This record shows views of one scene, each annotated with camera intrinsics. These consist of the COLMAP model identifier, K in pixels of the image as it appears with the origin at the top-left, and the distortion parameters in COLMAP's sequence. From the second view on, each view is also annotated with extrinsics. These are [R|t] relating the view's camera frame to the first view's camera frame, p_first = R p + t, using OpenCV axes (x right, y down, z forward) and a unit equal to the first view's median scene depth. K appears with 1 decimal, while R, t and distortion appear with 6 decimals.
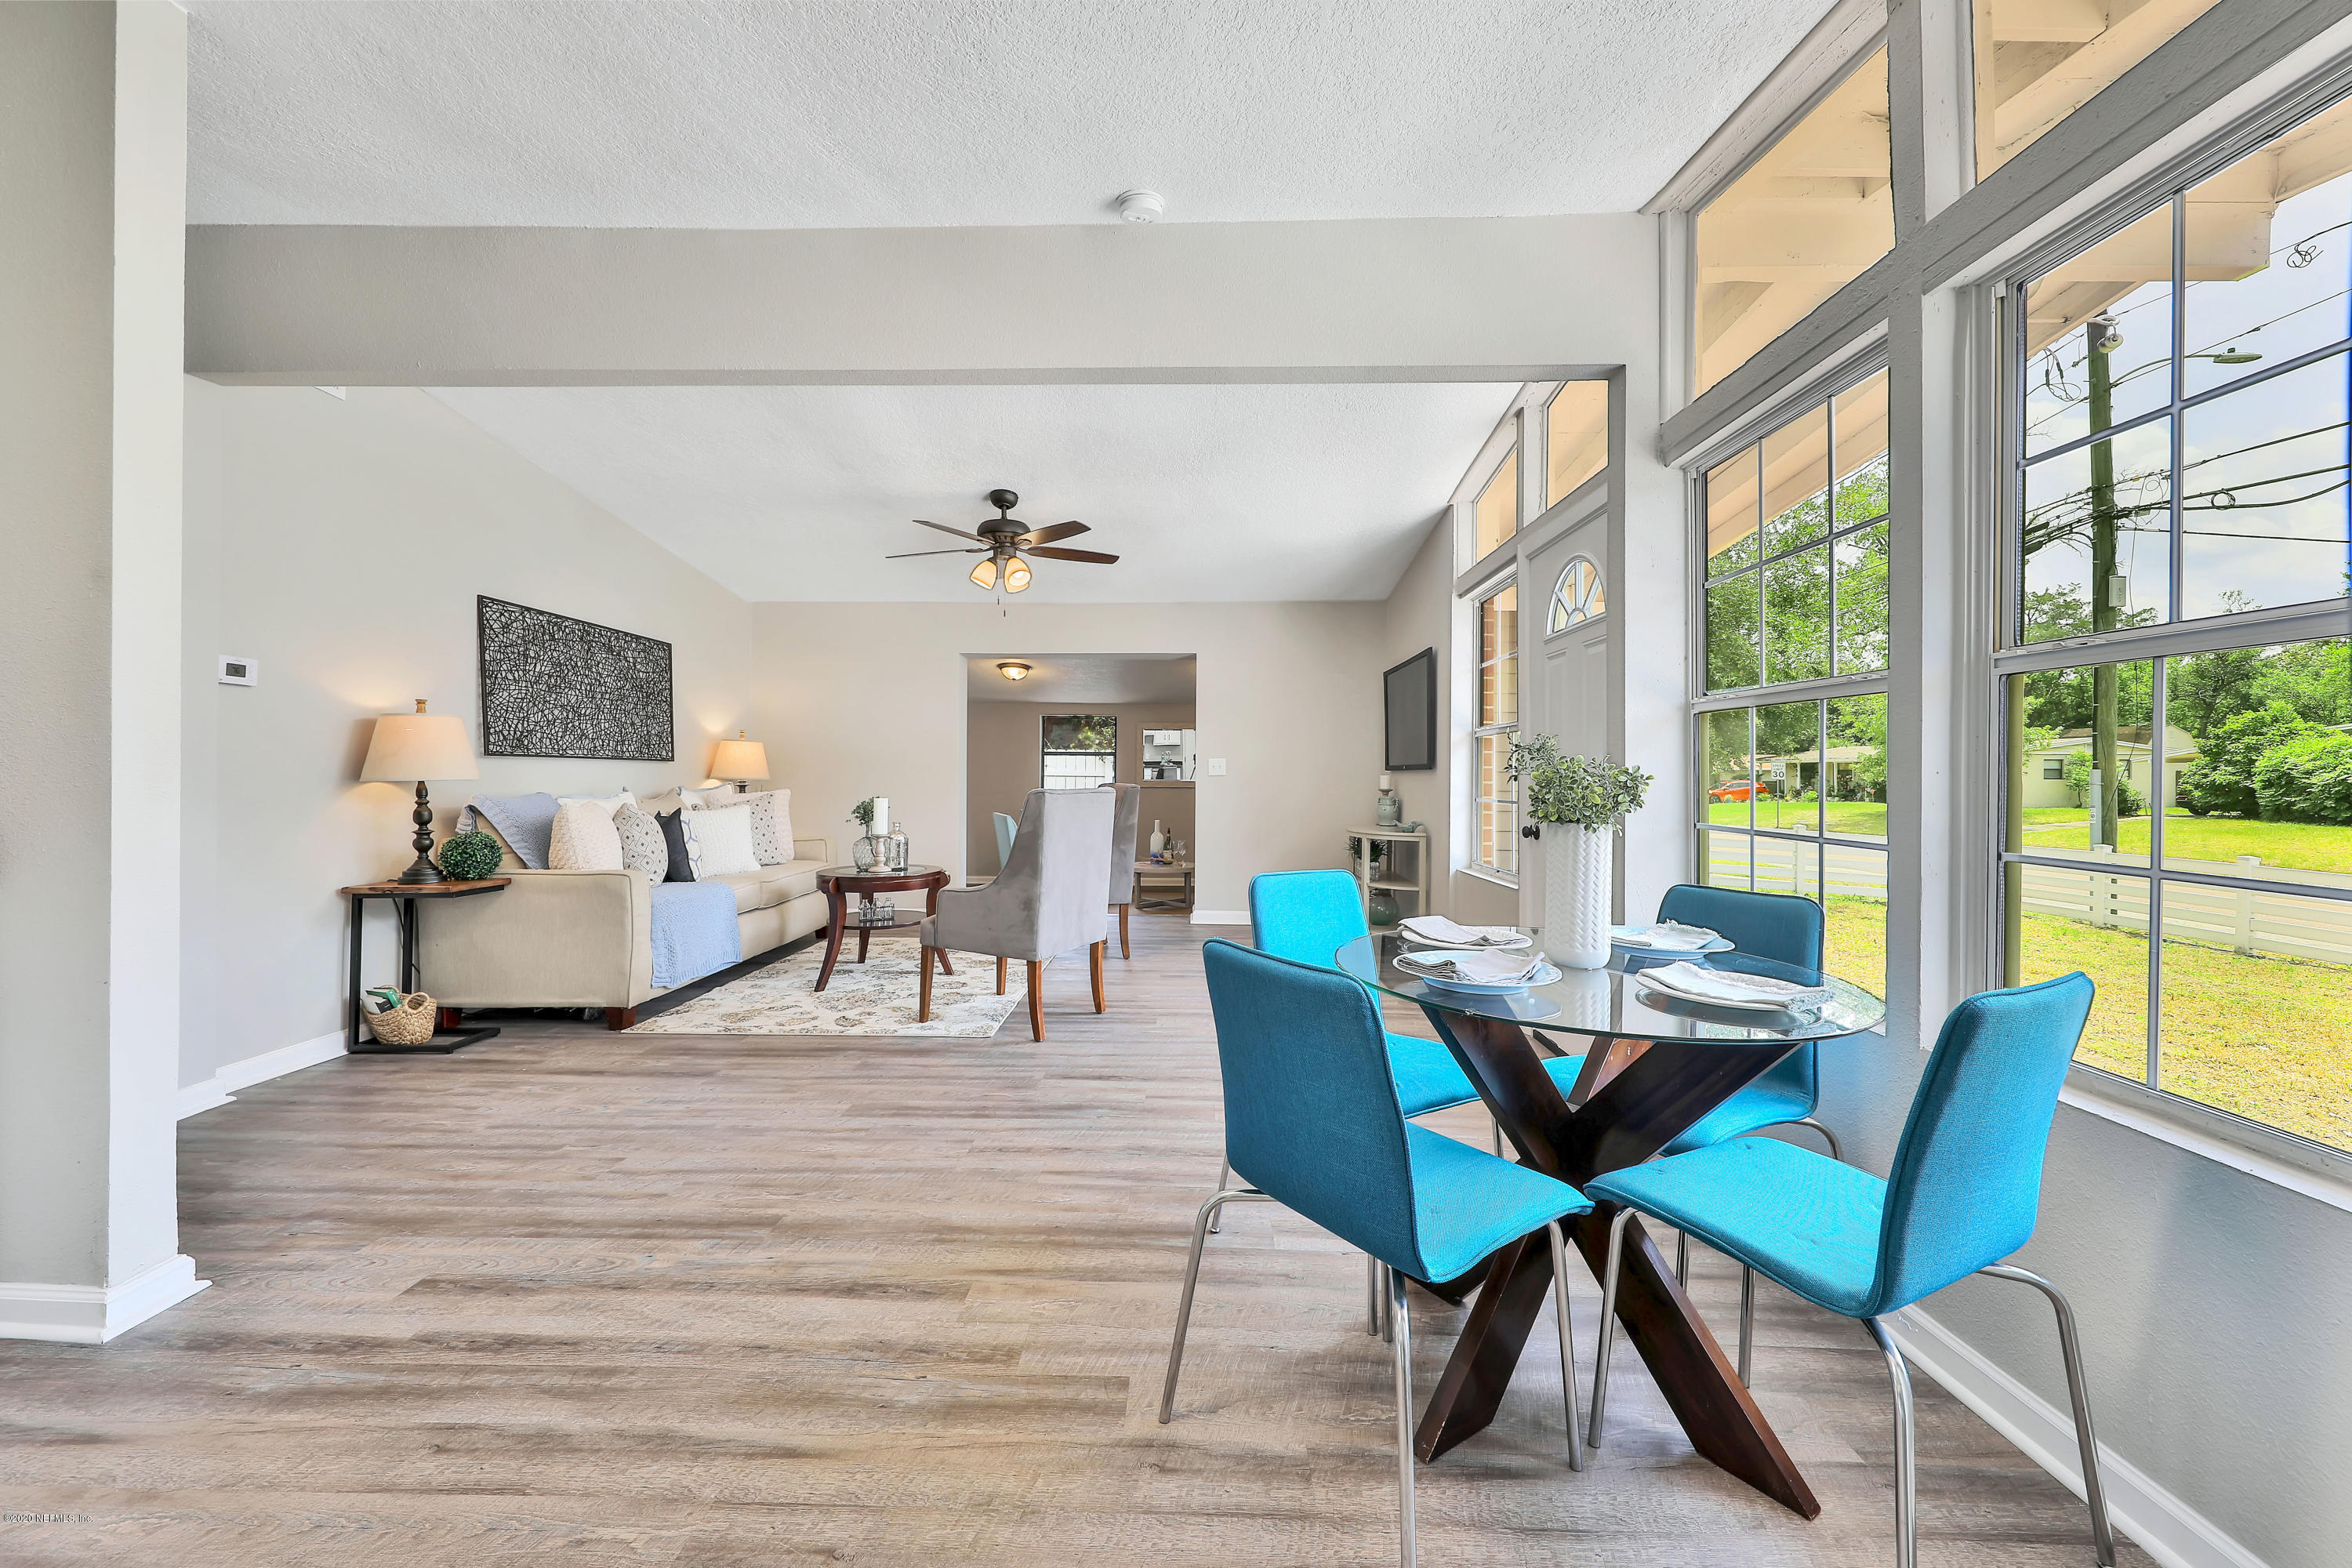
lens RADIAL K [[892.0, 0, 1176.0], [0, 892.0, 784.0], [0, 0, 1]] dist [0.010043, -0.008013]
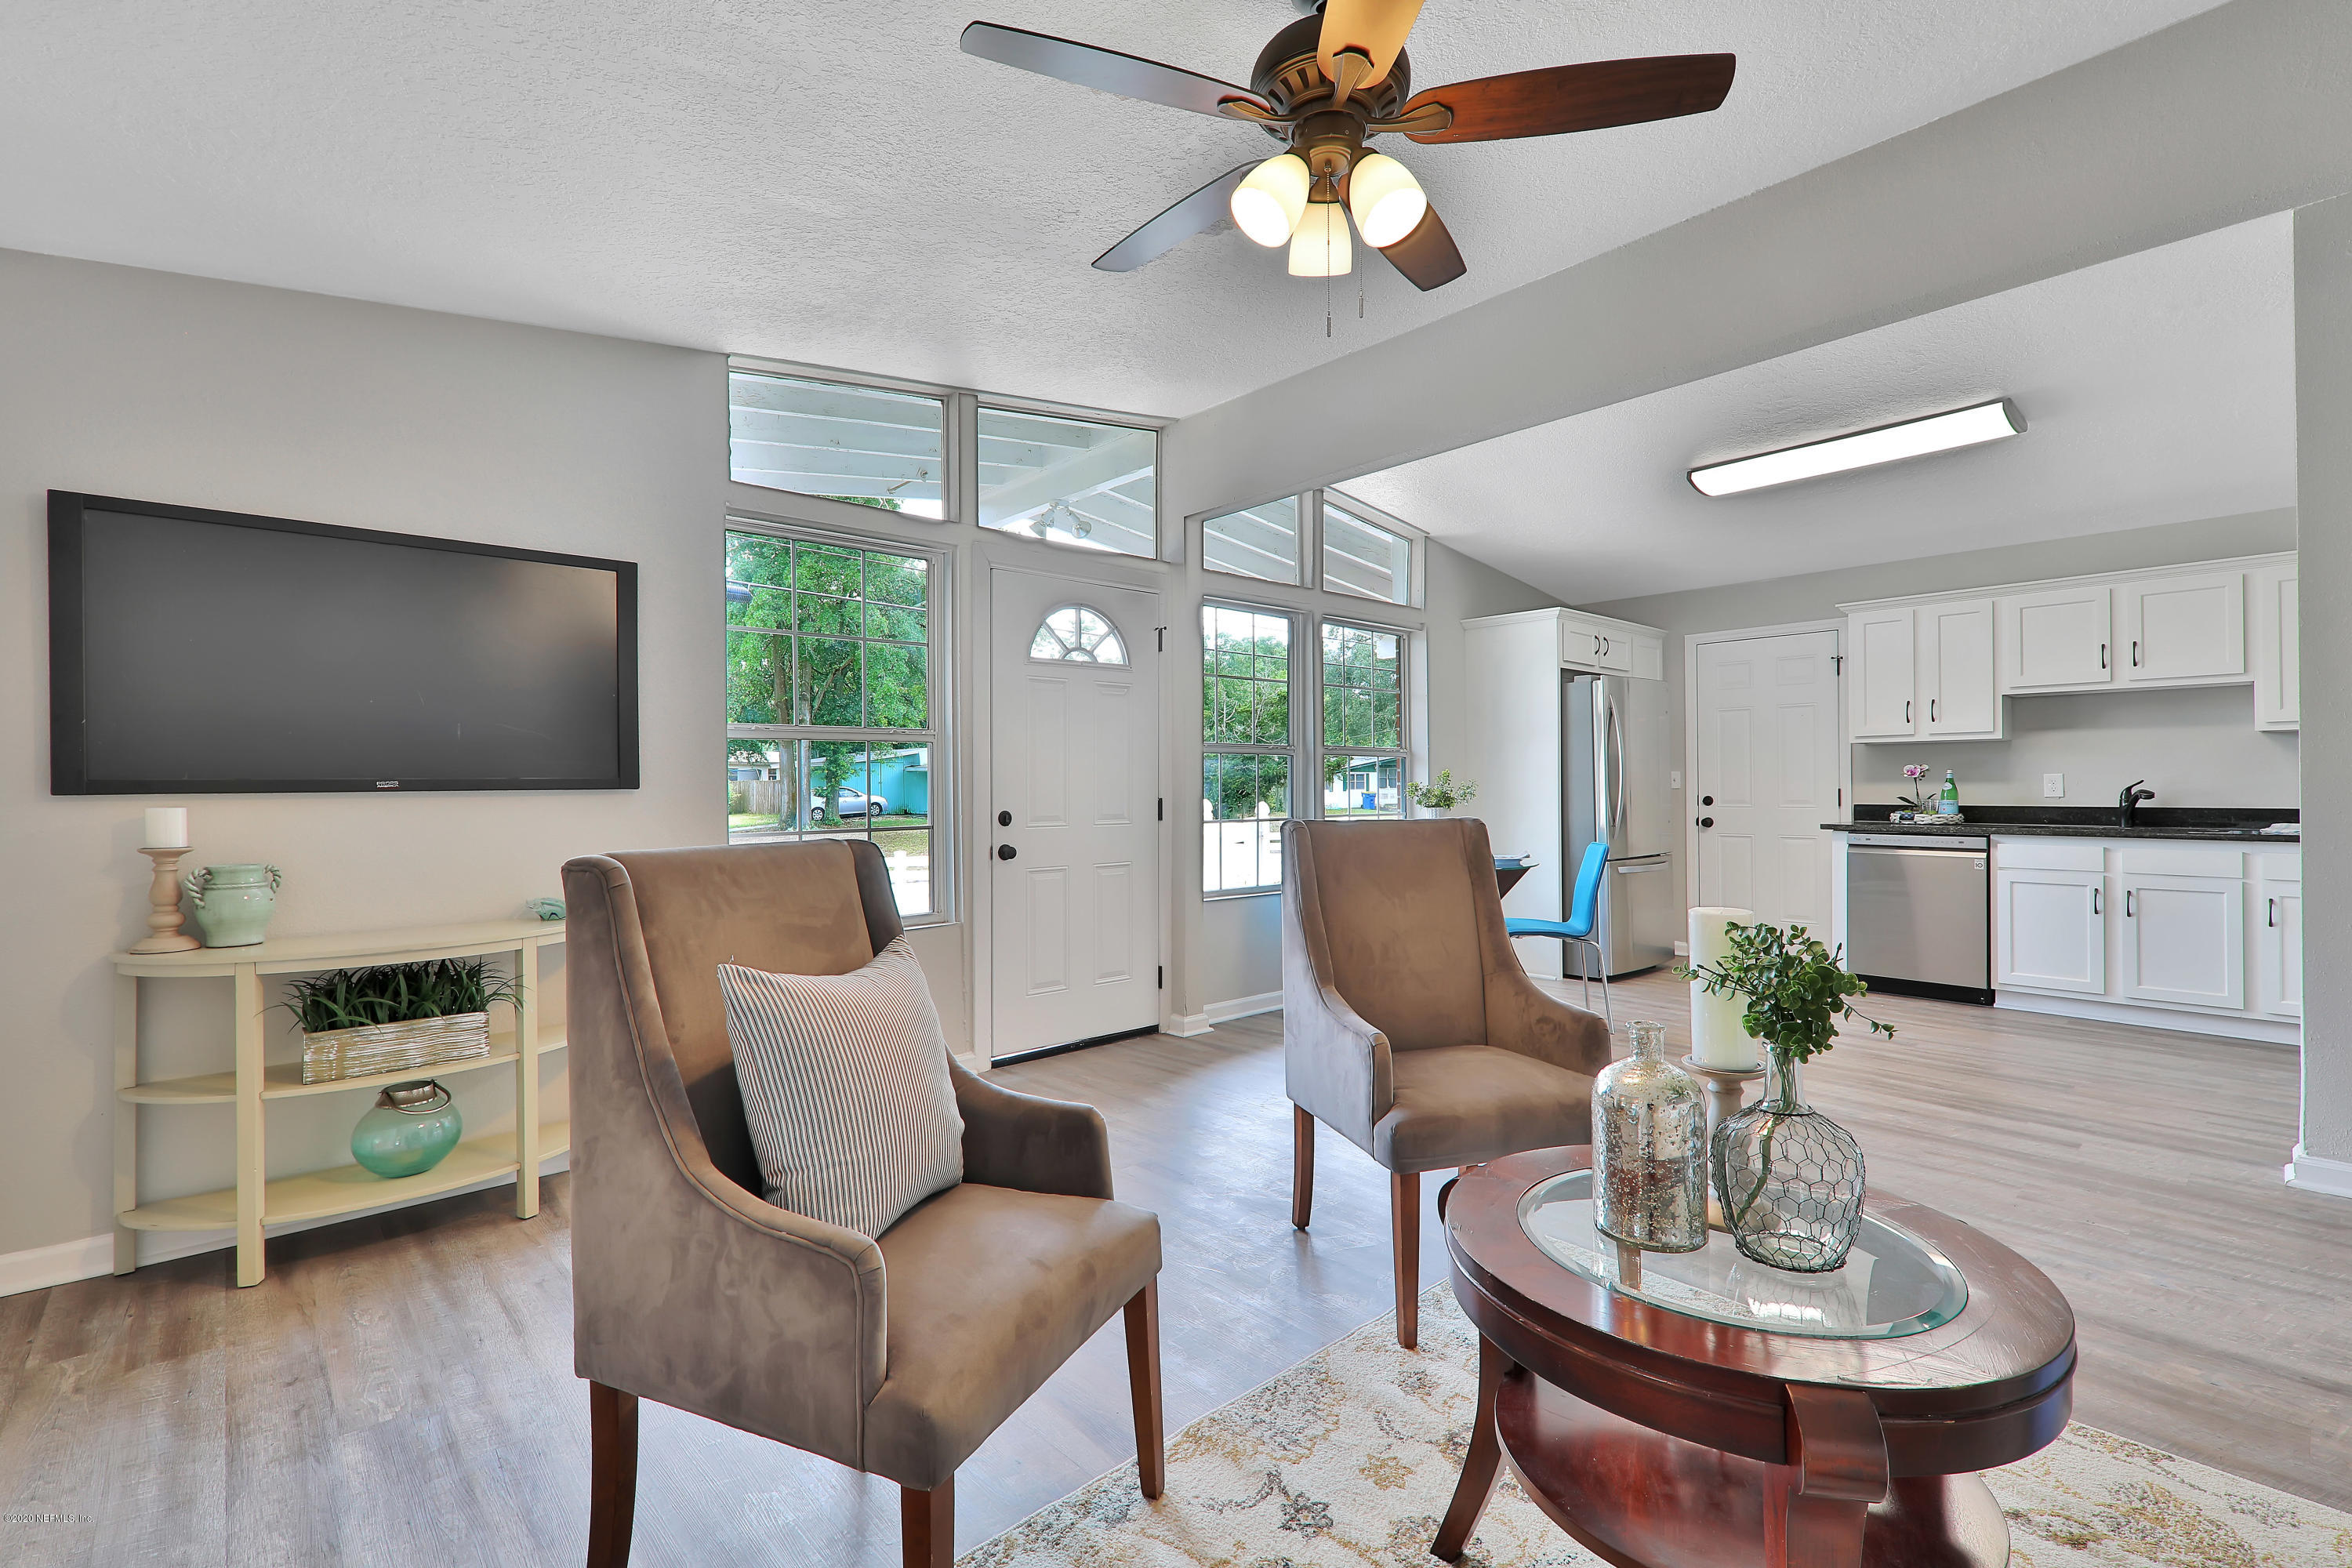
lens RADIAL K [[1048.1, 0, 1172.1], [0, 1048.1, 787.9], [0, 0, 1]] dist [0.007197, -0.000694]
pose [[-0.689561, -0.001525, 0.724226, -0.592656], [0.013481, 0.999797, 0.014942, -0.032842], [-0.724102, 0.020066, -0.689401, 1.772943]]
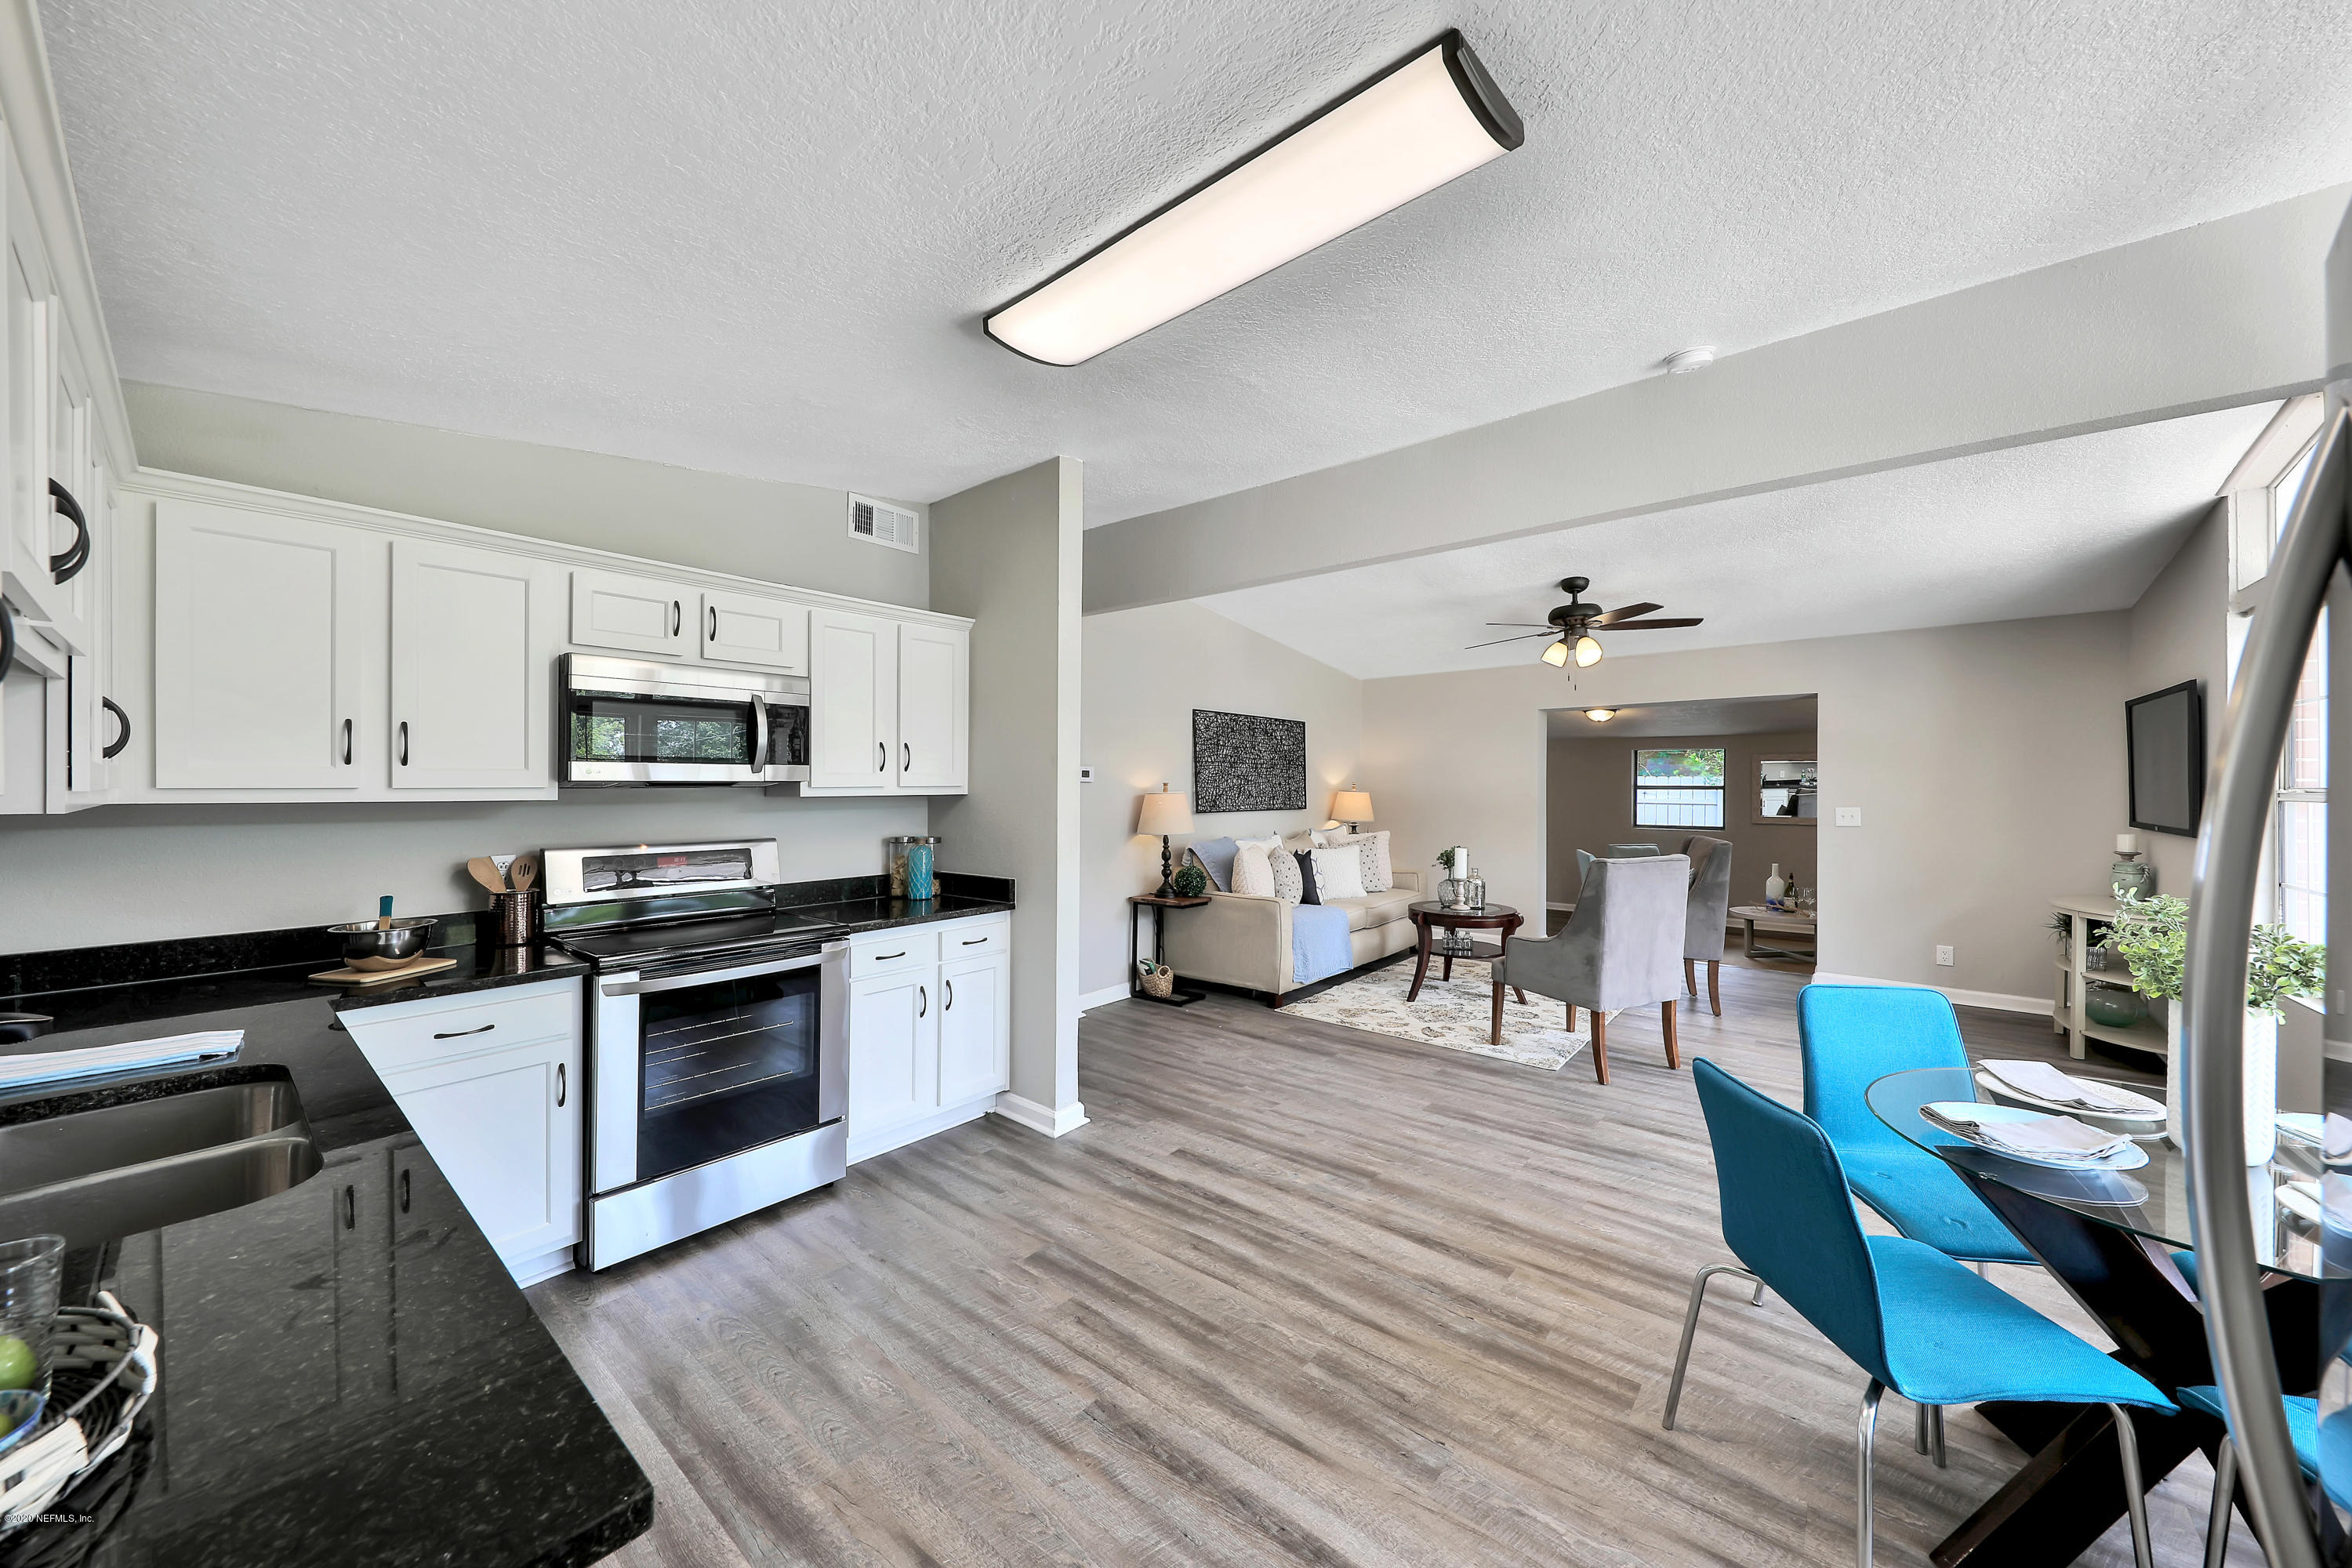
lens RADIAL K [[815.4, 0, 1147.5], [0, 815.4, 812.7], [0, 0, 1]] dist [-0.001179, -0.000310]
pose [[0.764508, 0.009438, -0.644545, 0.064870], [0.001972, 0.999854, 0.016979, -0.066869], [0.644611, -0.014251, 0.764378, -0.129022]]
